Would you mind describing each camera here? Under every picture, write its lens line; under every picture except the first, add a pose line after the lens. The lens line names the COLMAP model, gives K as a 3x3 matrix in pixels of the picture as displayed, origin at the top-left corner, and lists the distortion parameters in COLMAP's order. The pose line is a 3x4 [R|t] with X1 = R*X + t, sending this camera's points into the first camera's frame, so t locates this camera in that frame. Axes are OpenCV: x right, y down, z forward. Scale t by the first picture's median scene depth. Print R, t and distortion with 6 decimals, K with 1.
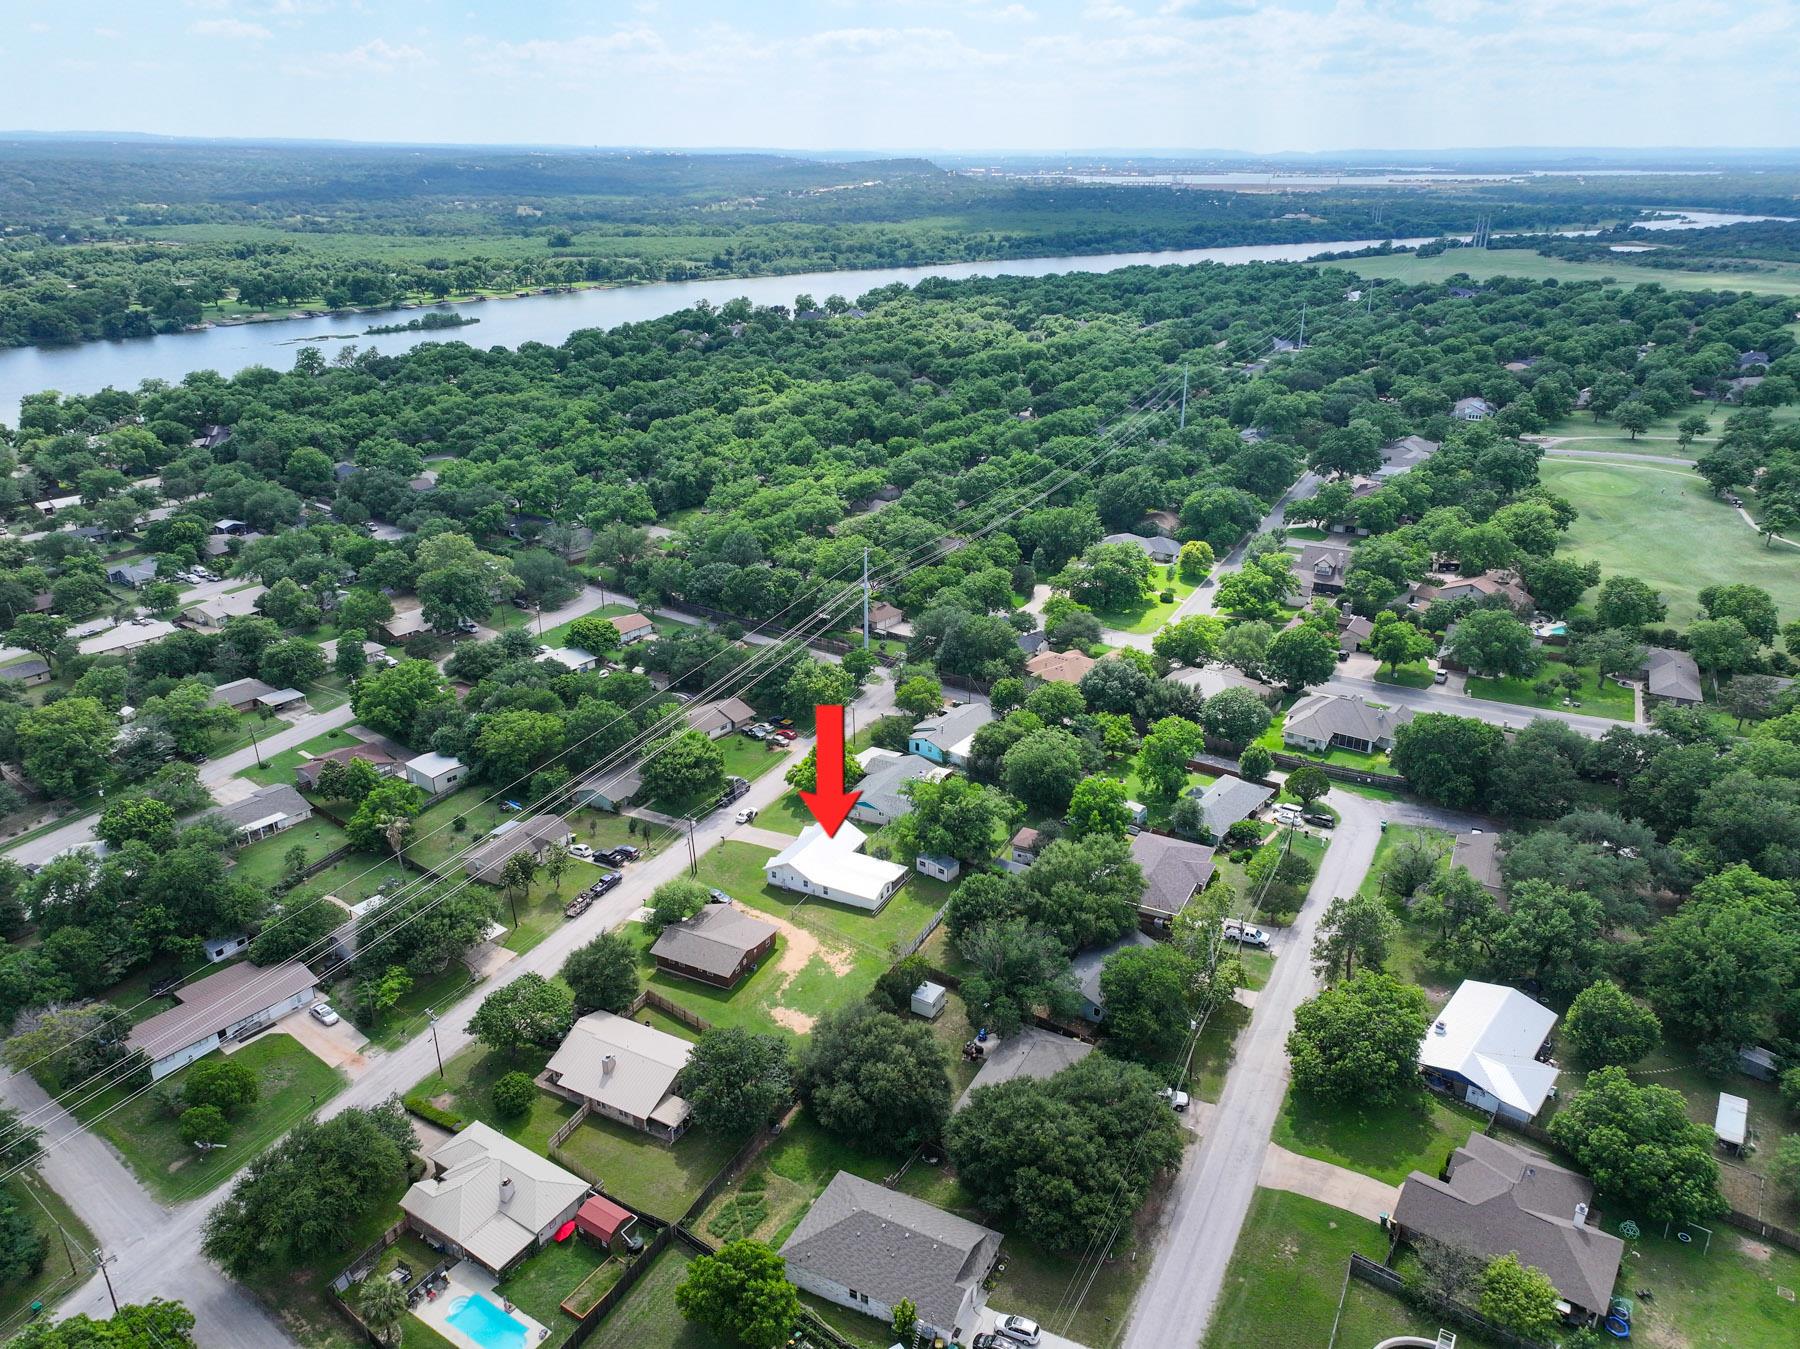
lens RADIAL K [[1256.6, 0, 911.6], [0, 1256.6, 674.2], [0, 0, 1]] dist [-0.009872, 0.026314]
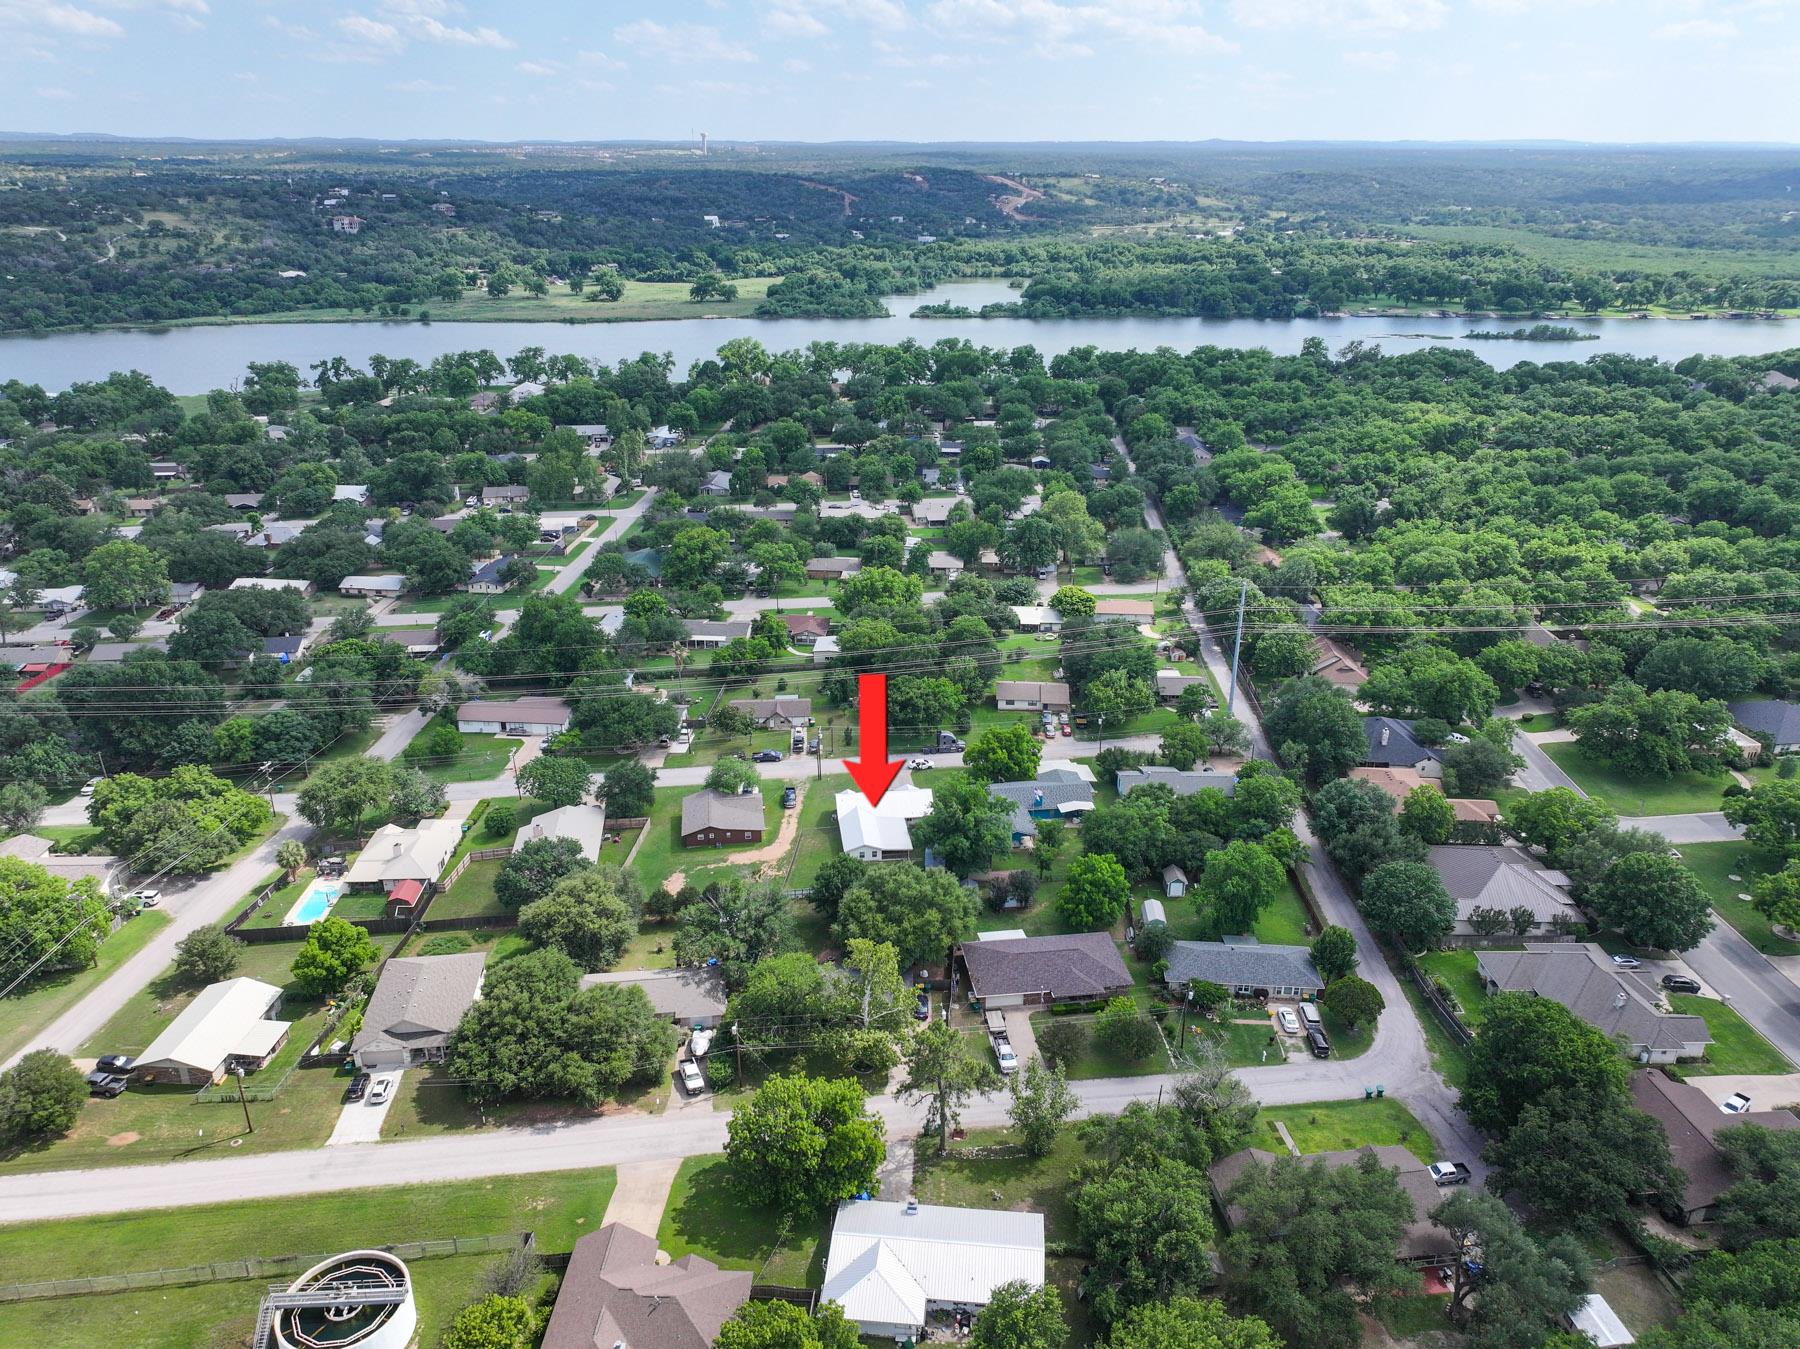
lens RADIAL K [[1256.6, 0, 911.6], [0, 1256.6, 674.2], [0, 0, 1]] dist [-0.009872, 0.026314]
pose [[0.568222, 0.313864, -0.760667, 0.161018], [-0.316958, 0.936556, 0.149670, -0.029259], [0.759383, 0.156054, 0.631653, 0.073519]]
